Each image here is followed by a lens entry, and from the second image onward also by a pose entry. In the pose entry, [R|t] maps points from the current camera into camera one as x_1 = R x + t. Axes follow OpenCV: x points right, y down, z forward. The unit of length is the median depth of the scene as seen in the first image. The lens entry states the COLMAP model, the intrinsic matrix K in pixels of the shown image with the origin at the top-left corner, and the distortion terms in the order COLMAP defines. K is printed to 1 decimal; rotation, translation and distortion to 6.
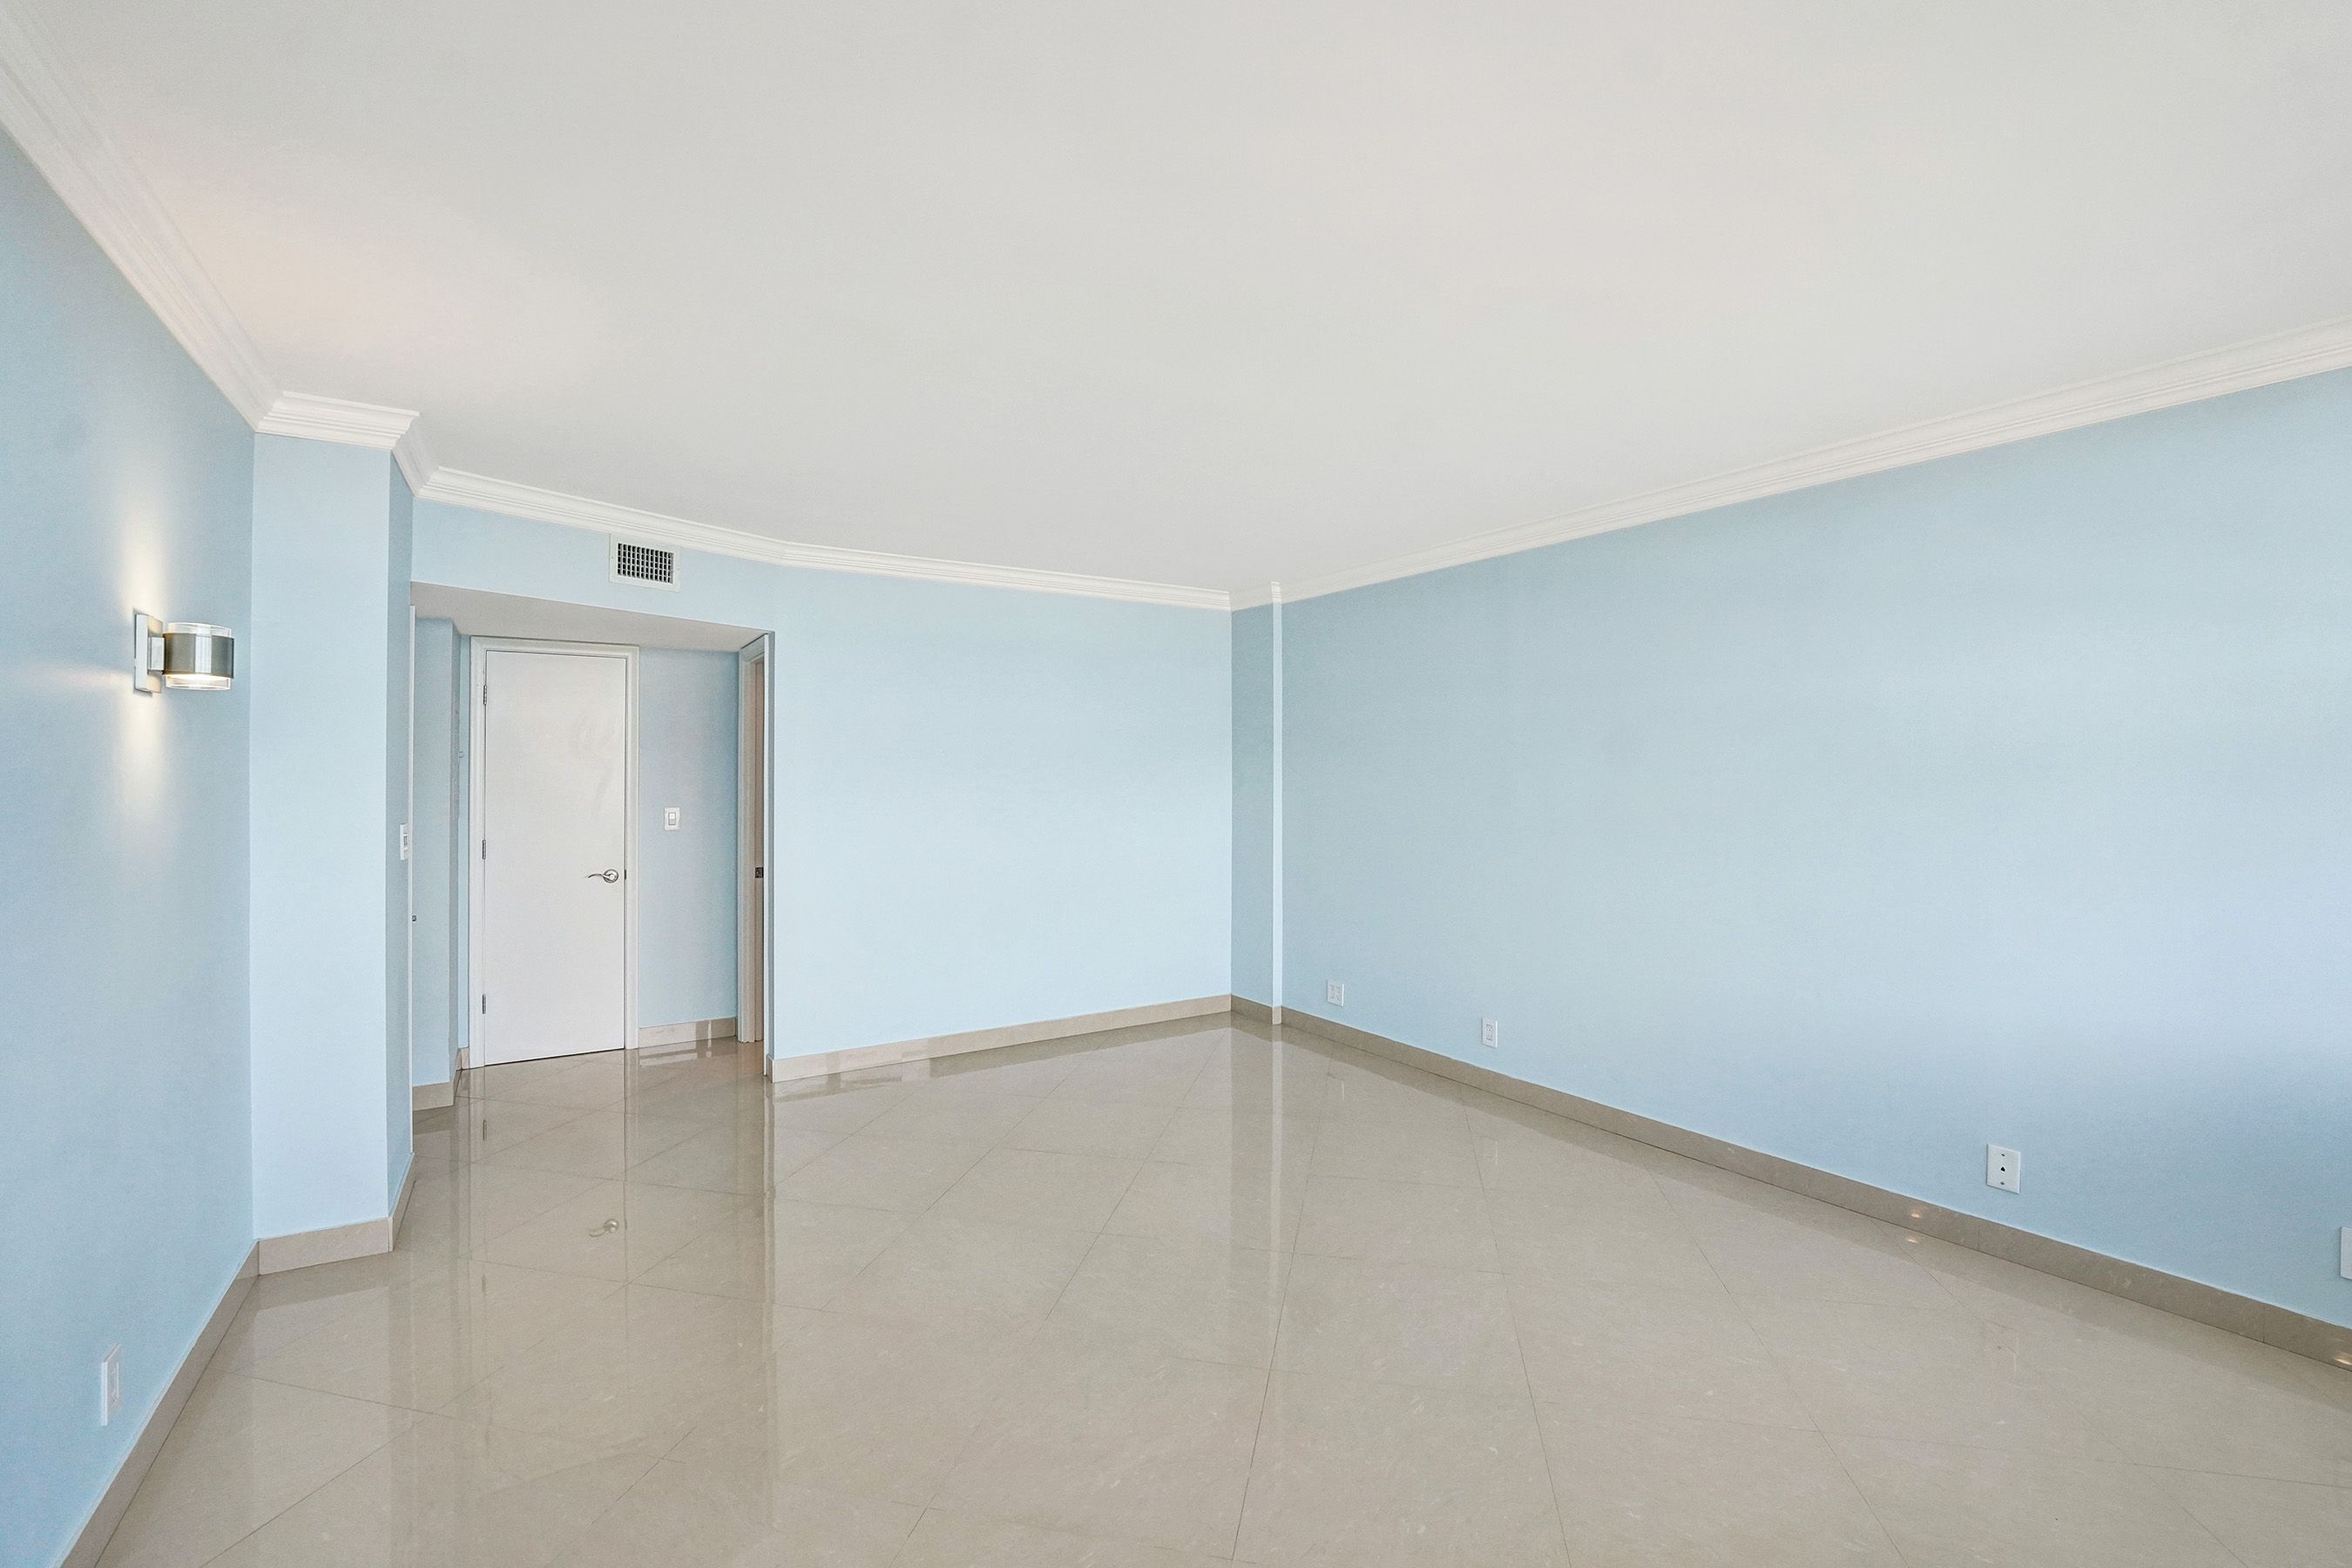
lens RADIAL K [[1000.1, 0, 1176.0], [0, 1000.1, 784.0], [0, 0, 1]] dist [-0.015480, 0.000470]
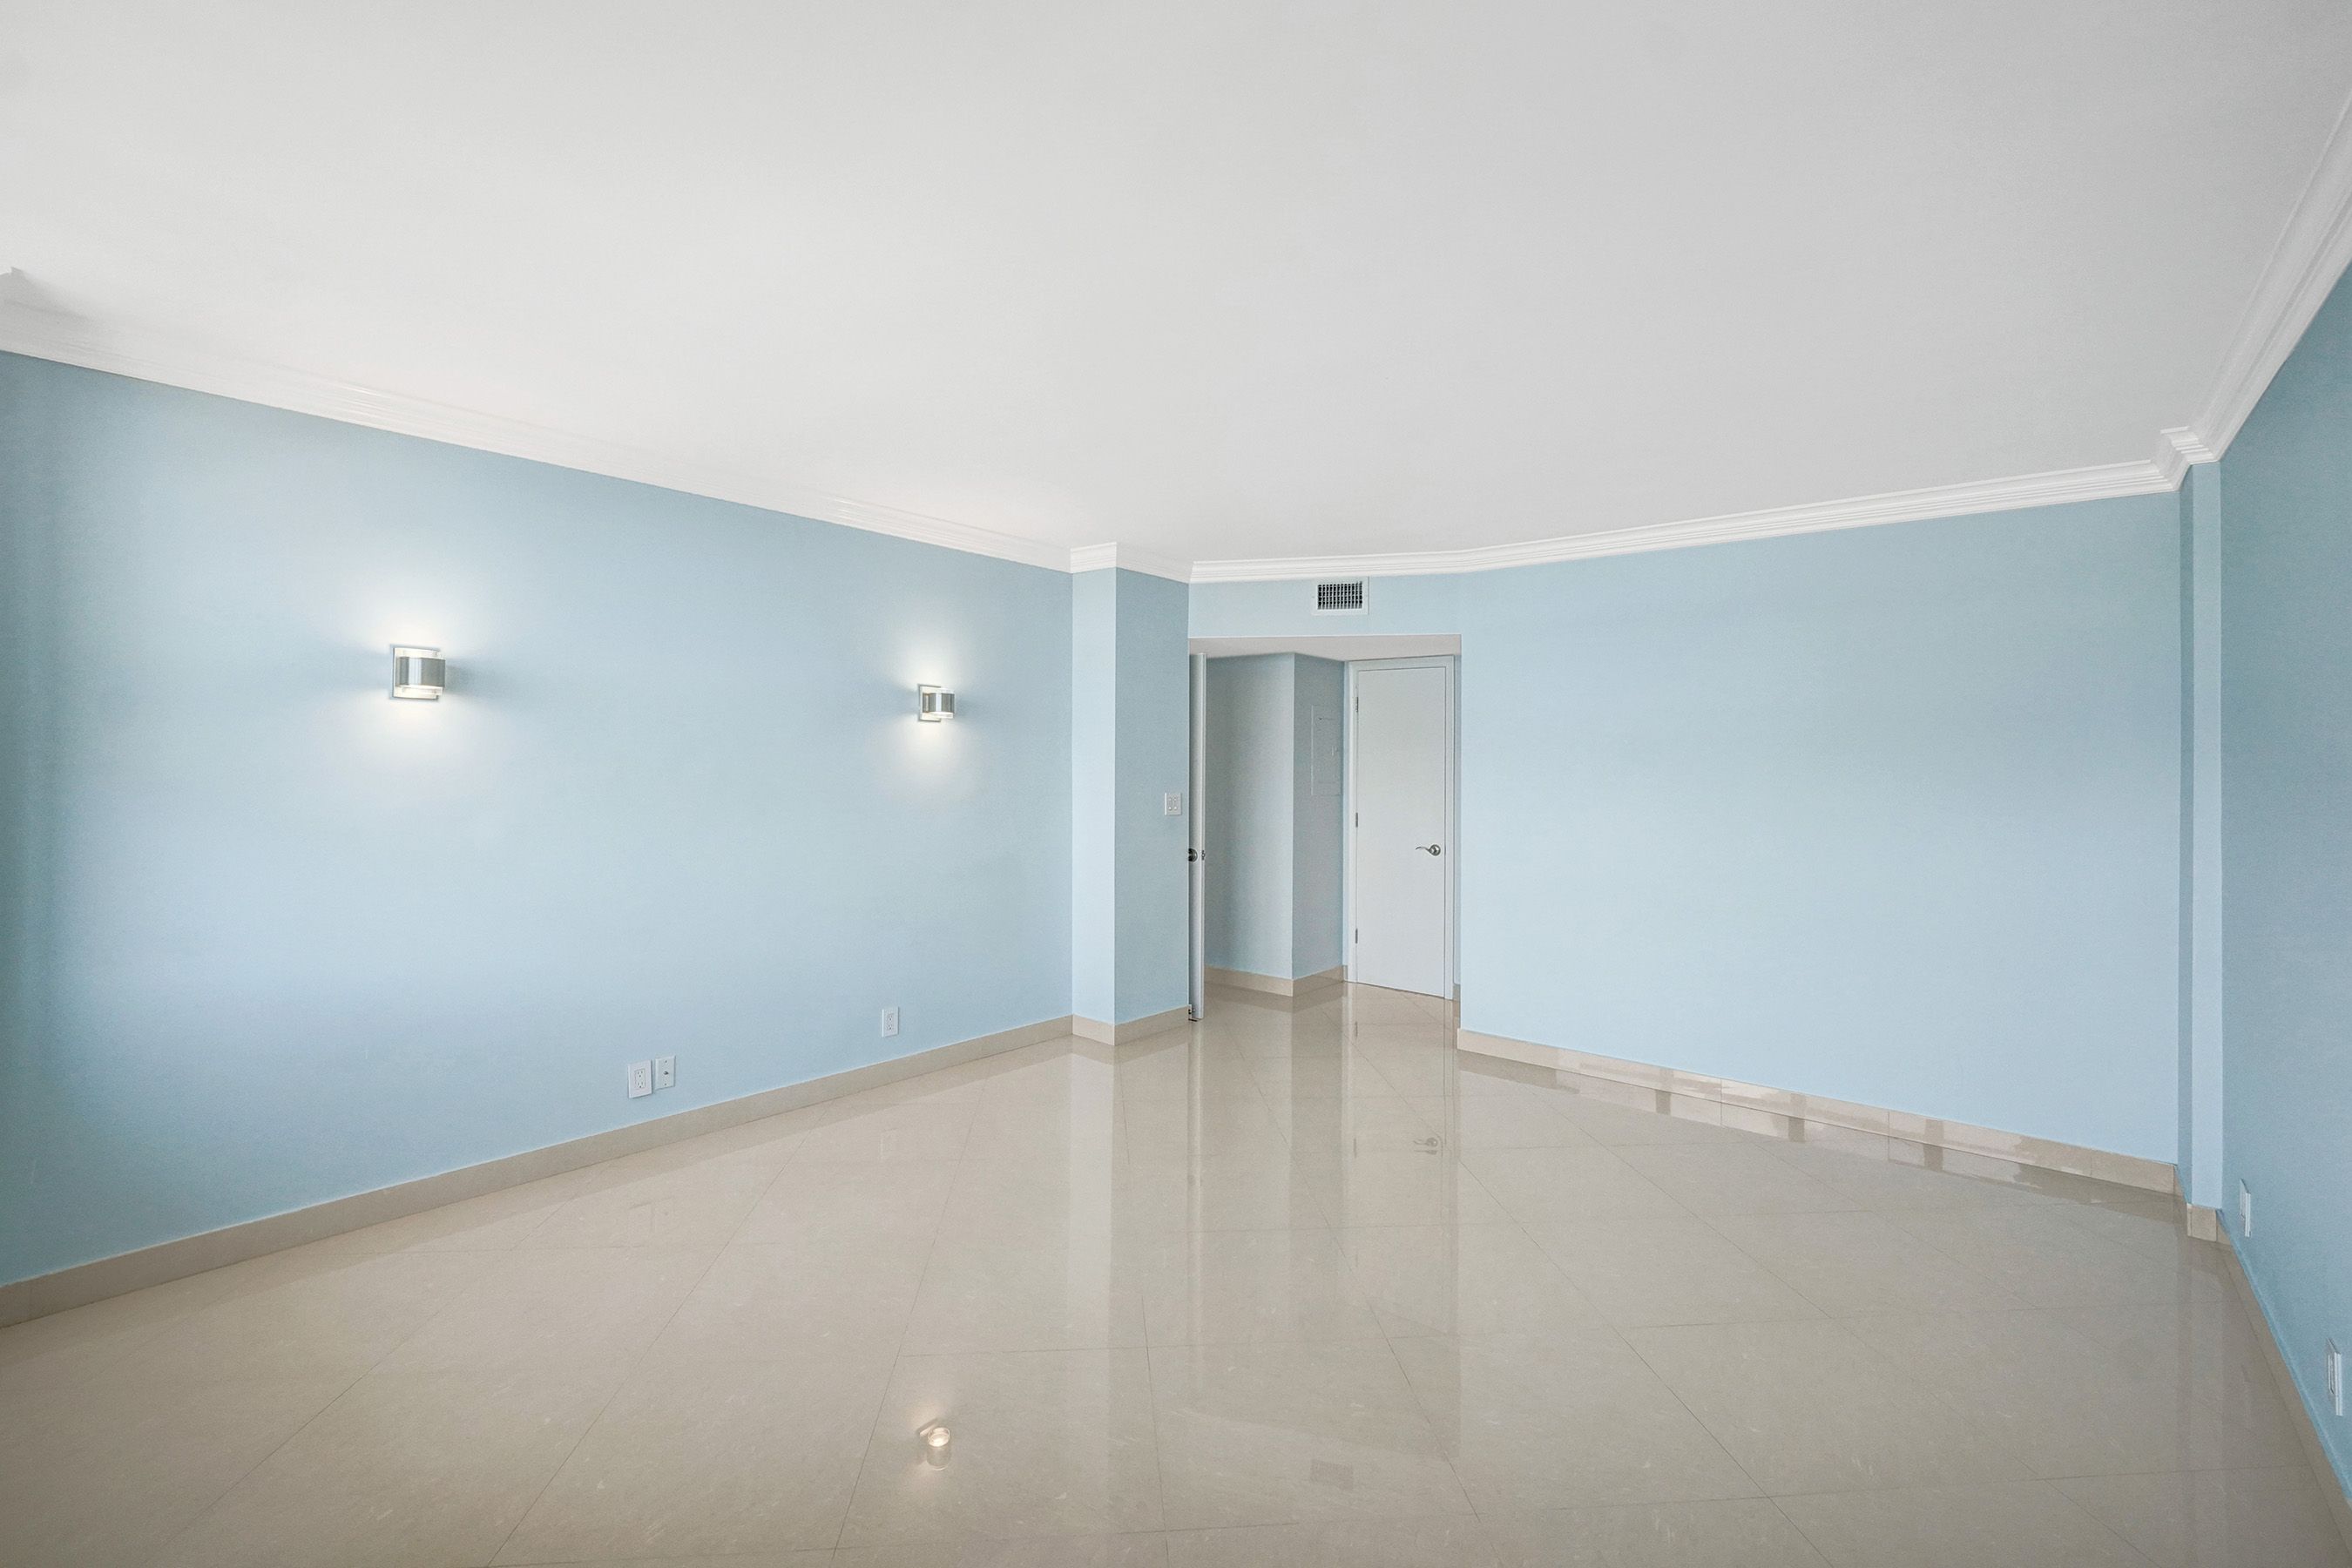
lens RADIAL K [[1006.9, 0, 1175.1], [0, 1006.9, 771.8], [0, 0, 1]] dist [-0.016077, 0.007410]
pose [[0.302309, 0.012991, -0.953121, 0.602434], [-0.025671, 0.999655, 0.005483, -0.001185], [0.952864, 0.022810, 0.302538, 0.407242]]
